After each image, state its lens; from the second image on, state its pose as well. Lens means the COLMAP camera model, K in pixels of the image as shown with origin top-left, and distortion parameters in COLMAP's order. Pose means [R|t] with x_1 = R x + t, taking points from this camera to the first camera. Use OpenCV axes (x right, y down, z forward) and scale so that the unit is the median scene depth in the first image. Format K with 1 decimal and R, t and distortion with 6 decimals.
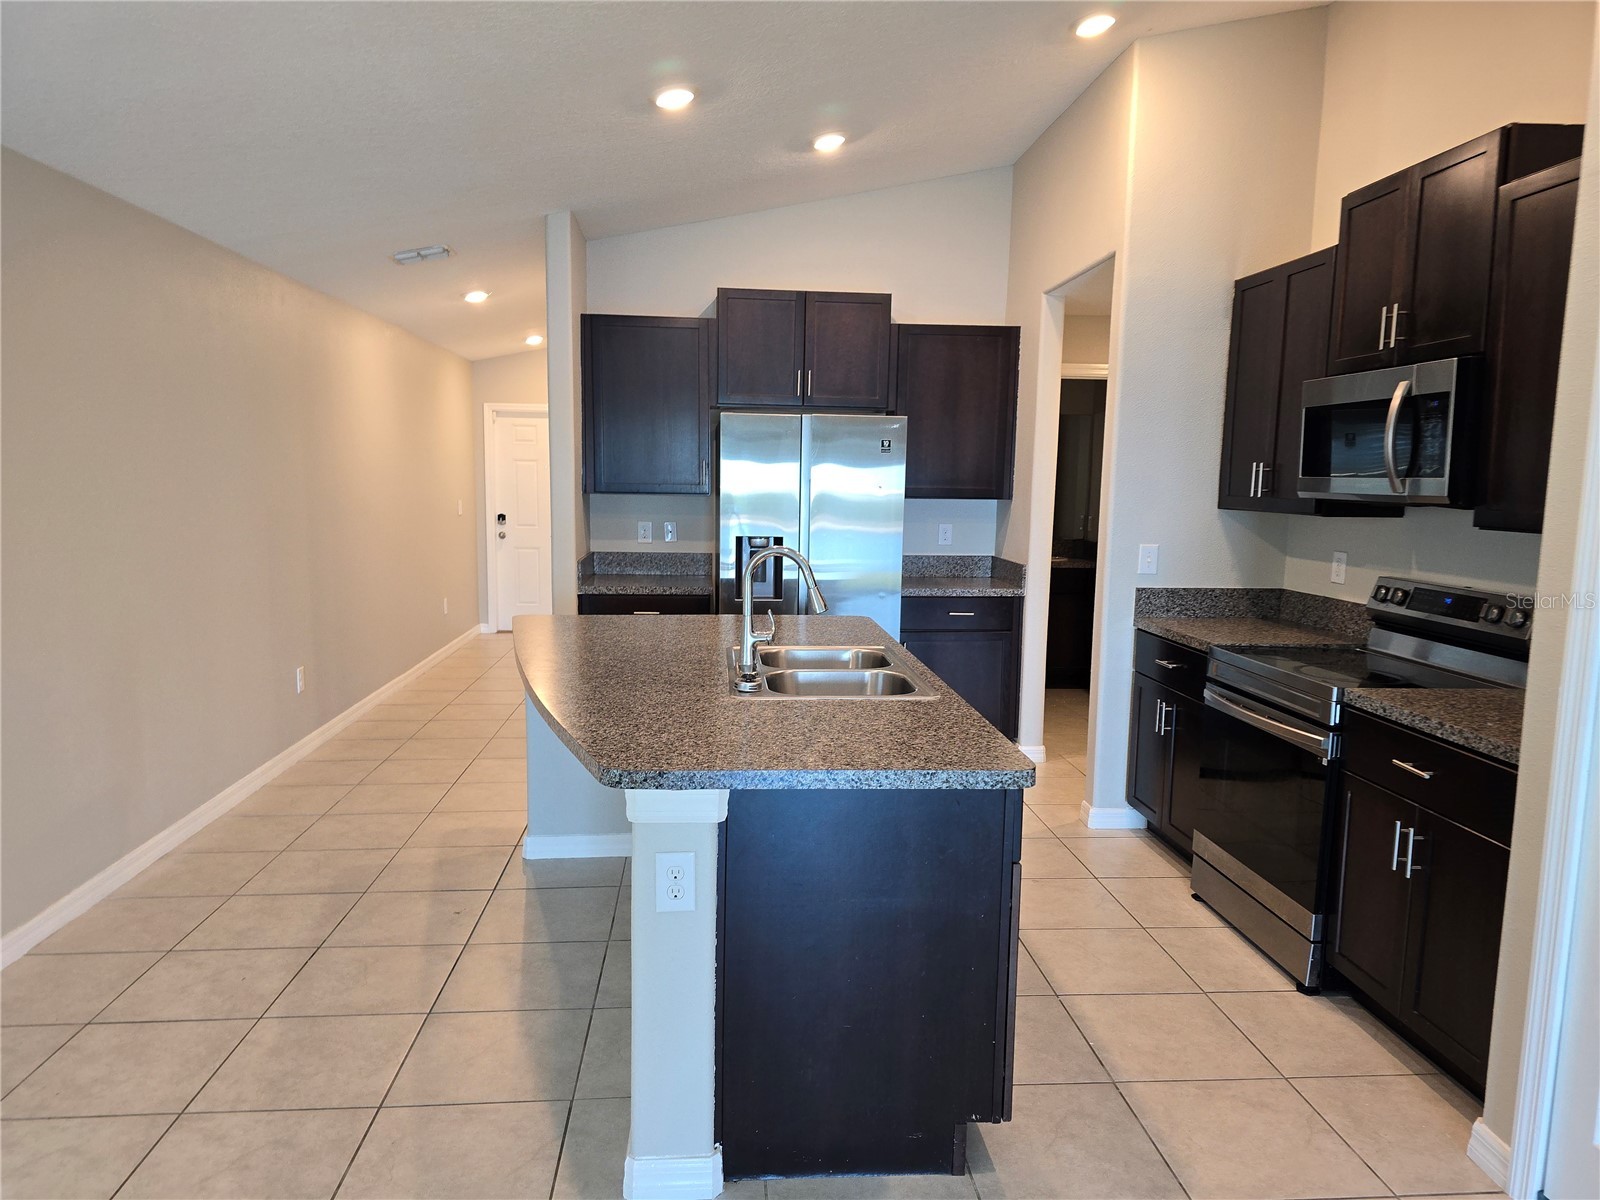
lens RADIAL K [[1074.4, 0, 800.0], [0, 1074.4, 600.0], [0, 0, 1]] dist [0.048718, -0.000336]
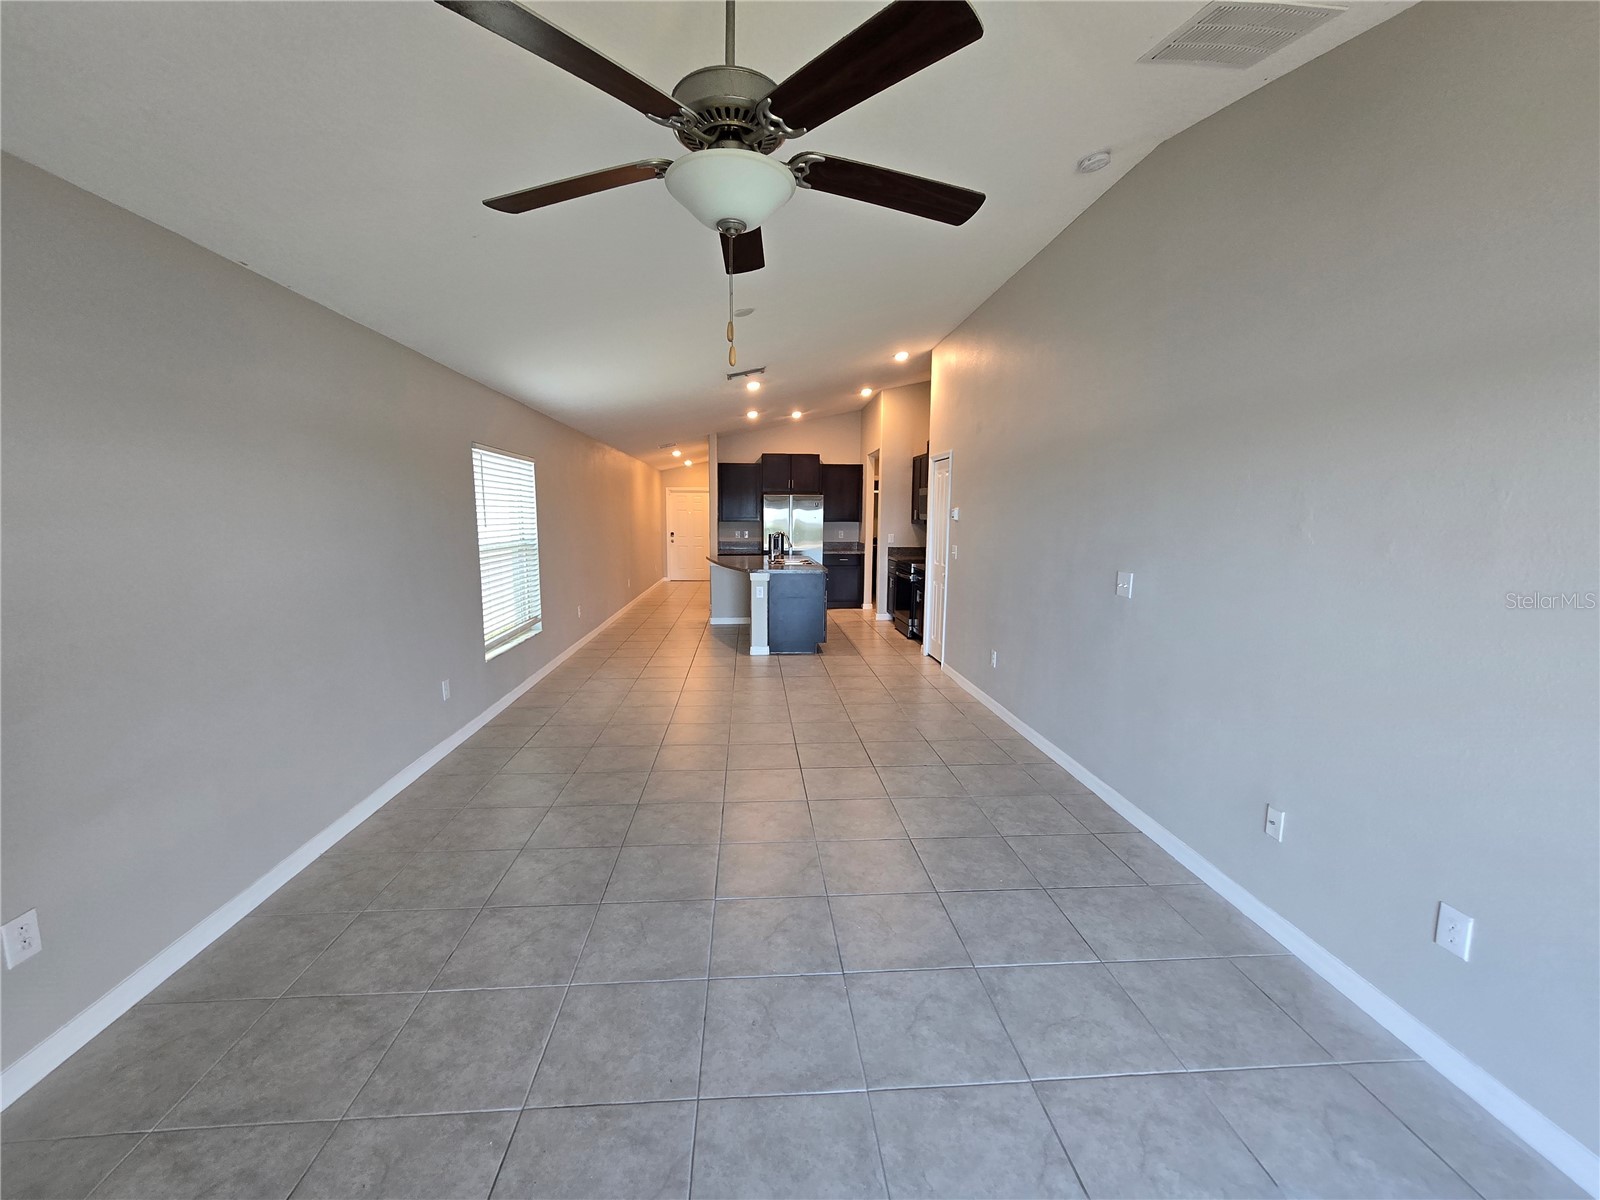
lens RADIAL K [[655.8, 0, 793.8], [0, 655.8, 609.3], [0, 0, 1]] dist [-0.003061, -0.000367]
pose [[0.999765, -0.005130, -0.021058, 0.047556], [0.005638, 0.999693, 0.024116, 0.106462], [0.020928, -0.024229, 0.999487, -0.850594]]
